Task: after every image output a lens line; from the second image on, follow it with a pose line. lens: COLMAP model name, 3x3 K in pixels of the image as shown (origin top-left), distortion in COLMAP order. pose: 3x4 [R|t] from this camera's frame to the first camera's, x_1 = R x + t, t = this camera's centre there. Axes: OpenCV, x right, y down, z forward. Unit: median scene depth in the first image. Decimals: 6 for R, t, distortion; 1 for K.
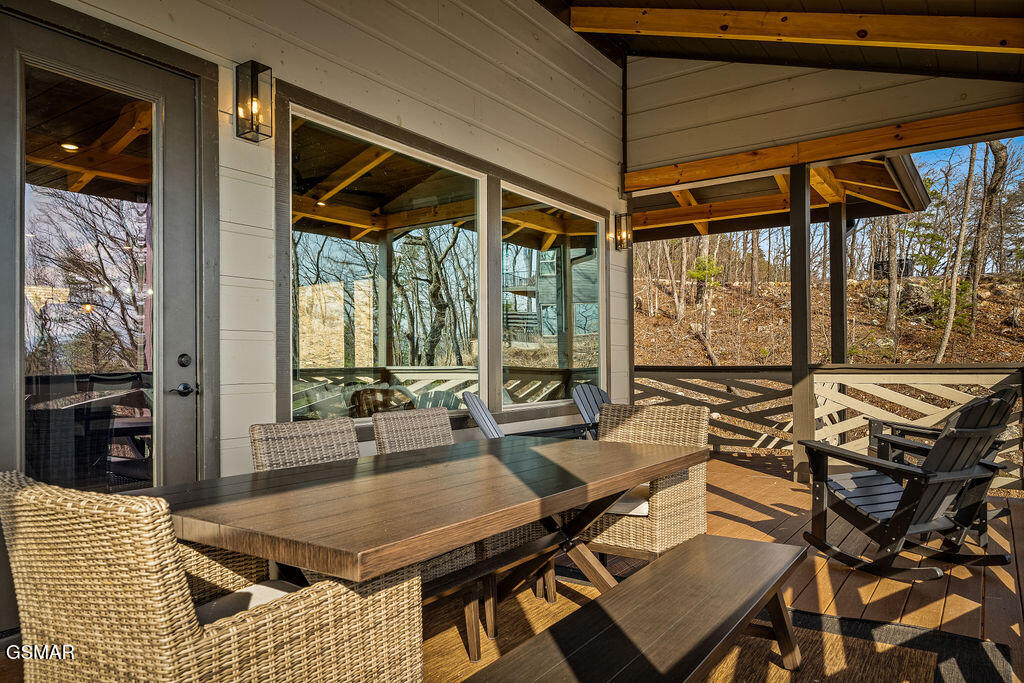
lens RADIAL K [[695.0, 0, 511.2], [0, 695.0, 350.7], [0, 0, 1]] dist [0.000856, 0.001670]
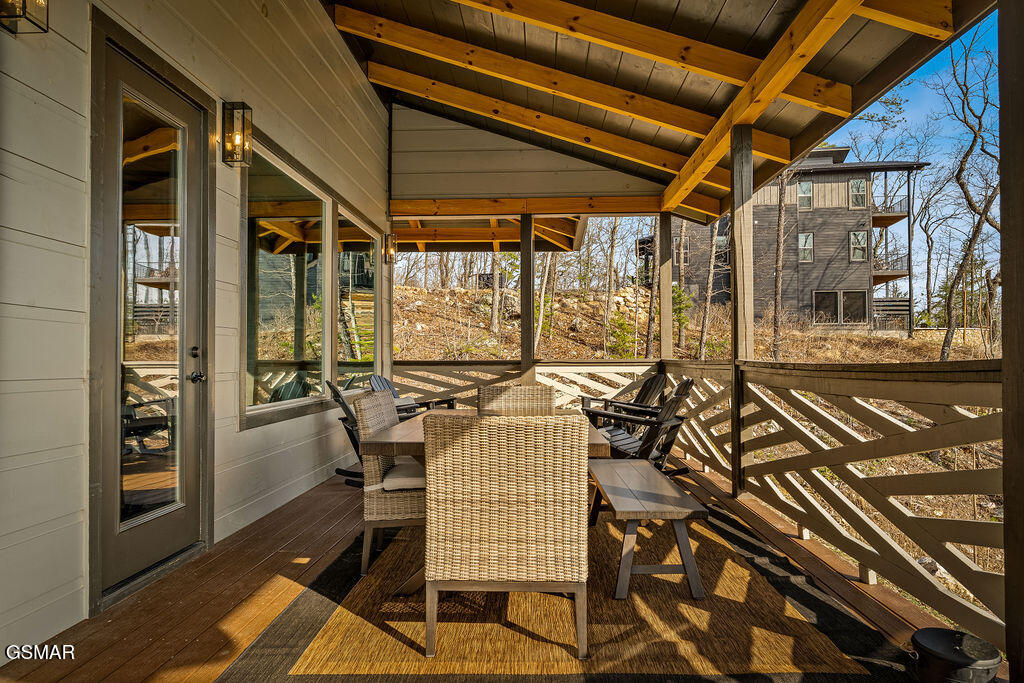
lens RADIAL K [[689.5, 0, 512.5], [0, 689.5, 335.6], [0, 0, 1]] dist [-0.000520, 0.002035]
pose [[0.844652, 0.020658, 0.534918, -0.313439], [-0.011621, 0.999727, -0.020259, 0.000353], [-0.535190, 0.010895, 0.844661, -0.125900]]
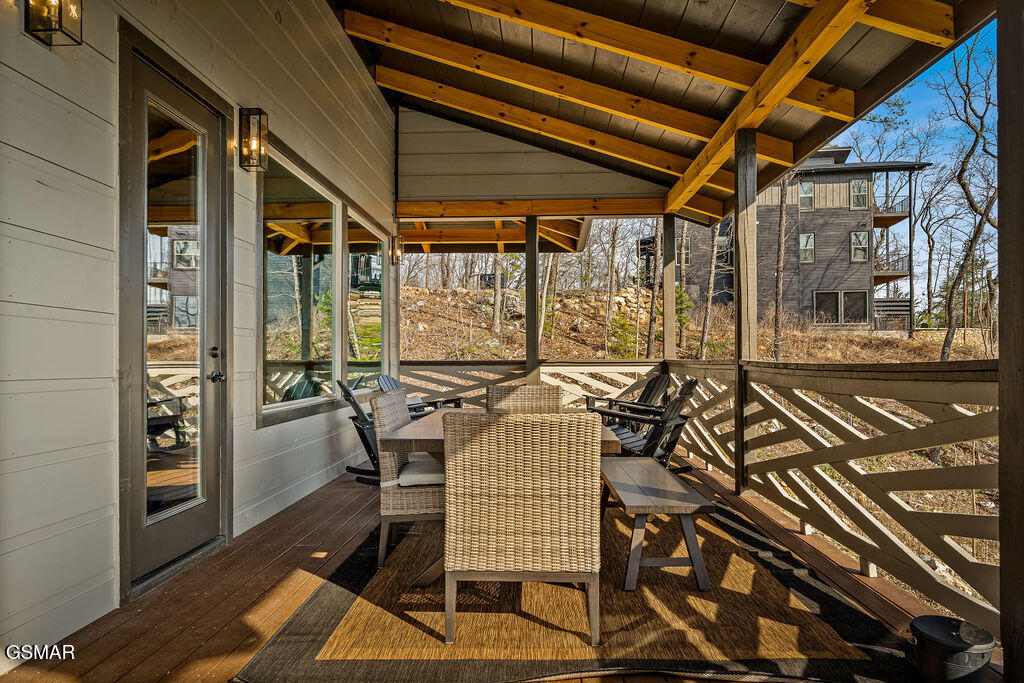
lens RADIAL K [[688.6, 0, 512.0], [0, 688.6, 341.5], [0, 0, 1]] dist [0.001943, -0.000293]
pose [[0.845511, 0.016389, 0.533707, -0.328892], [-0.011863, 0.999859, -0.011911, 0.000289], [-0.533826, 0.003739, 0.845586, -0.134063]]
